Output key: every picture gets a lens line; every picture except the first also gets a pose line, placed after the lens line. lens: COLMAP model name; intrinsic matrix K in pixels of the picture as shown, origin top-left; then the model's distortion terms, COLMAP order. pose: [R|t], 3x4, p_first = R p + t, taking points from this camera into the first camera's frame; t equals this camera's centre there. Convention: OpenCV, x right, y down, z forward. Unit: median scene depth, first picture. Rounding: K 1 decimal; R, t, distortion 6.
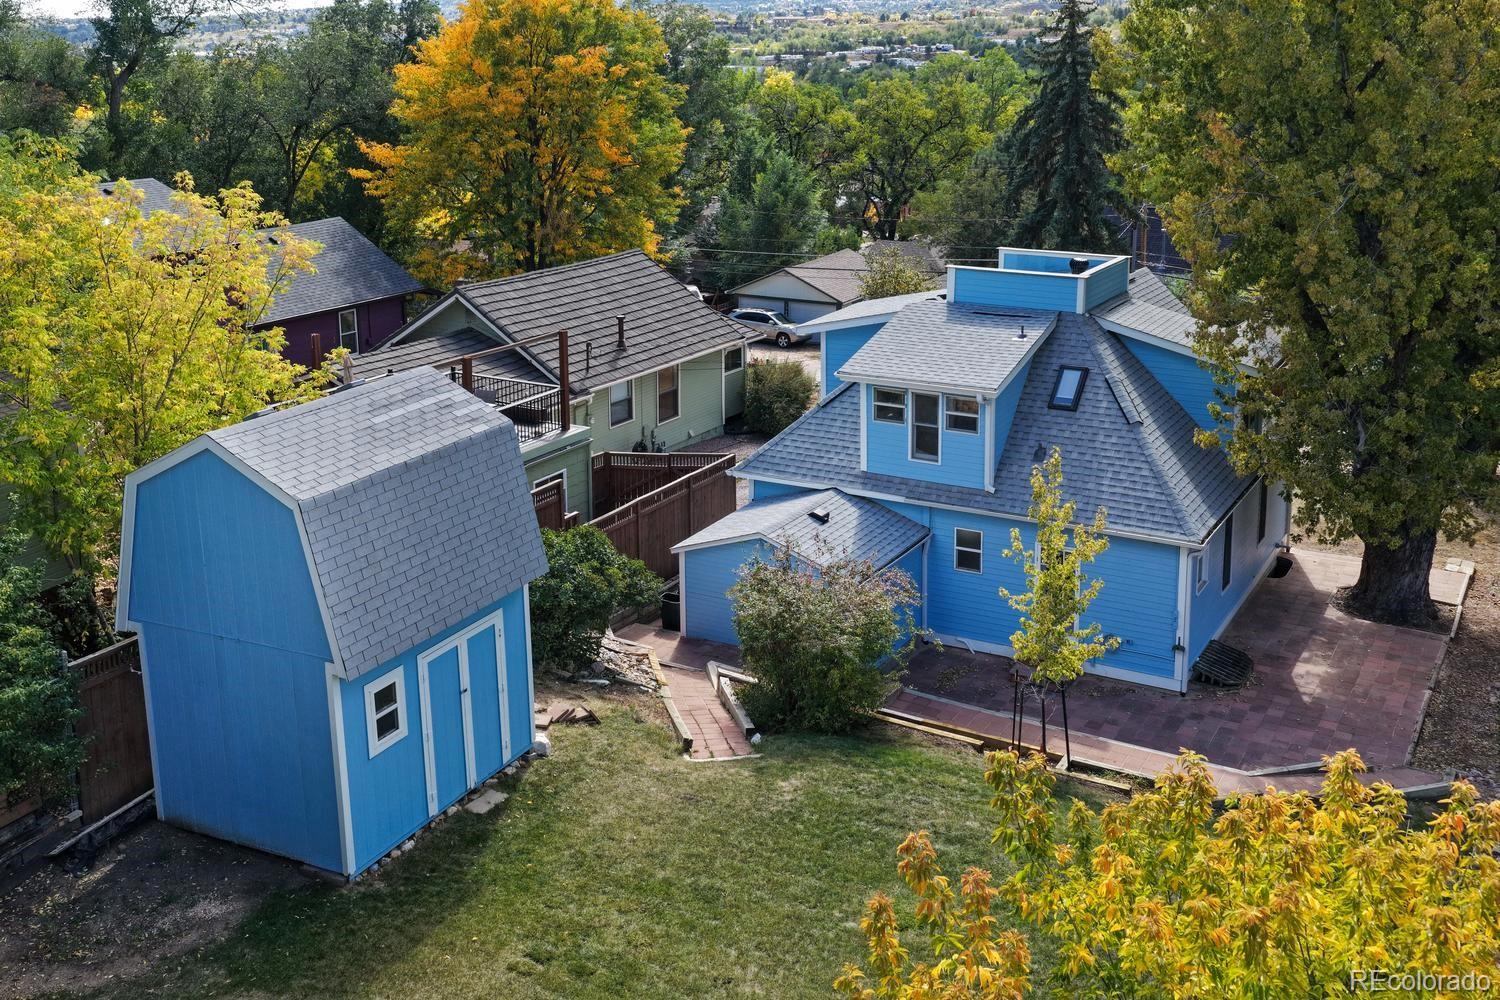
lens RADIAL K [[1517.9, 0, 787.6], [0, 1517.9, 503.3], [0, 0, 1]] dist [0.058682, -0.008544]
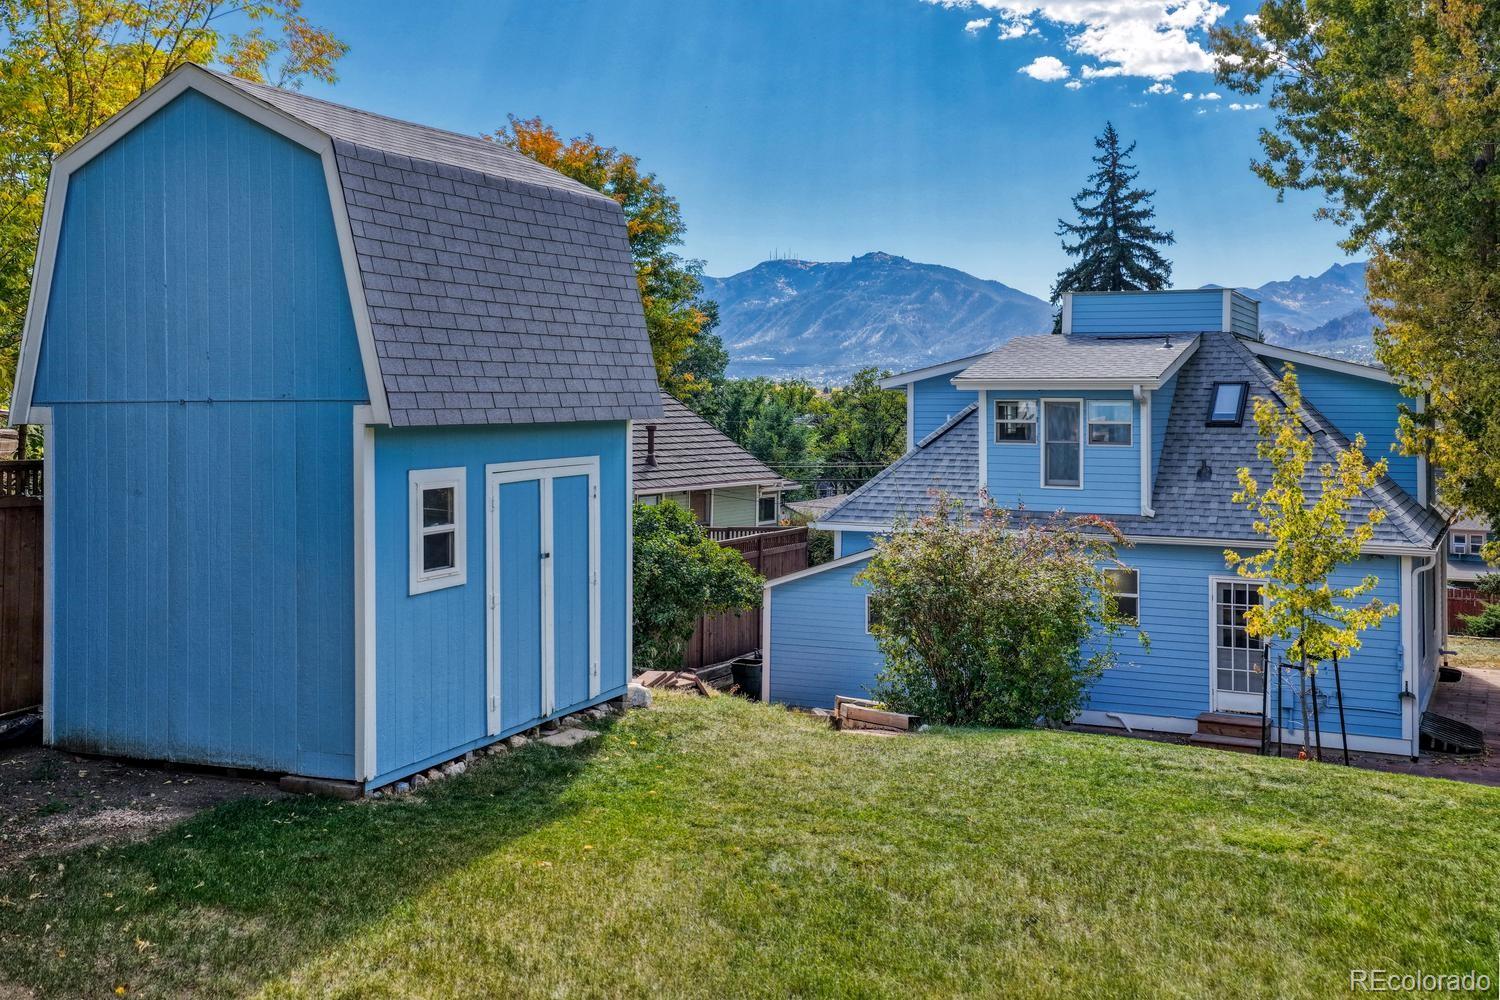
lens RADIAL K [[1501.4, 0, 851.9], [0, 1501.4, 497.5], [0, 0, 1]] dist [0.056687, -0.017304]
pose [[0.996858, 0.006125, 0.078978, -0.125980], [0.012937, 0.971032, -0.238599, 0.247335], [-0.078151, 0.238871, 0.967901, 0.334789]]
